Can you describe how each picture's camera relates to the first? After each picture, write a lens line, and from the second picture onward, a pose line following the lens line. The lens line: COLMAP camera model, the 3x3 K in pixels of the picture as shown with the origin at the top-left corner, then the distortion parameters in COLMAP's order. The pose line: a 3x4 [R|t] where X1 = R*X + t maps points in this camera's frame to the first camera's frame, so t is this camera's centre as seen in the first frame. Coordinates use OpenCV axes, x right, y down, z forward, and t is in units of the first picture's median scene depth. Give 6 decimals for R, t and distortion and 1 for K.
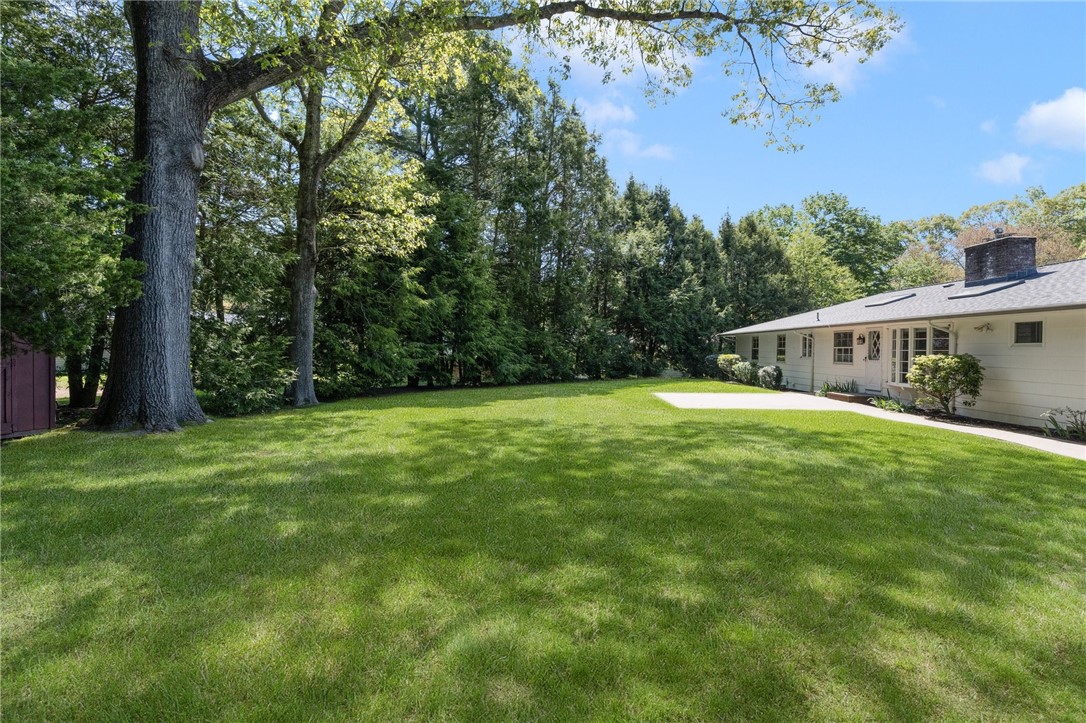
lens RADIAL K [[538.9, 0, 557.0], [0, 538.9, 344.1], [0, 0, 1]] dist [0.014912, -0.000983]
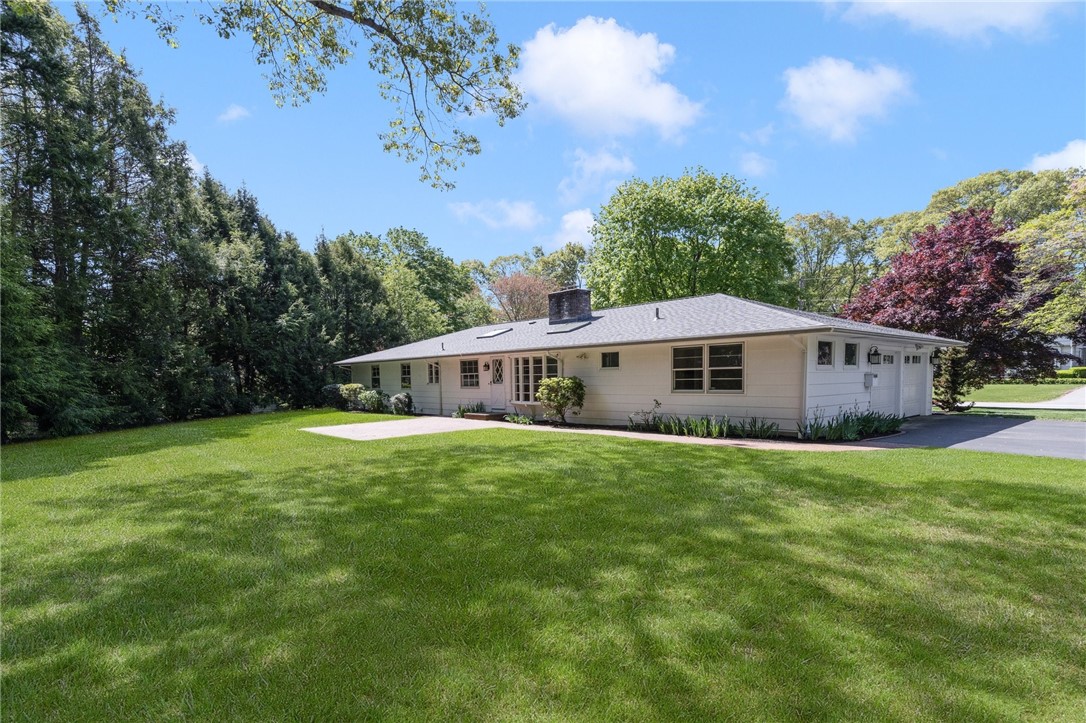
lens RADIAL K [[538.9, 0, 549.8], [0, 538.9, 410.4], [0, 0, 1]] dist [0.014912, -0.000983]
pose [[0.735125, -0.072315, 0.674064, -0.103077], [0.024860, 0.996501, 0.079794, -0.002892], [-0.677476, -0.041901, 0.734351, 0.034506]]
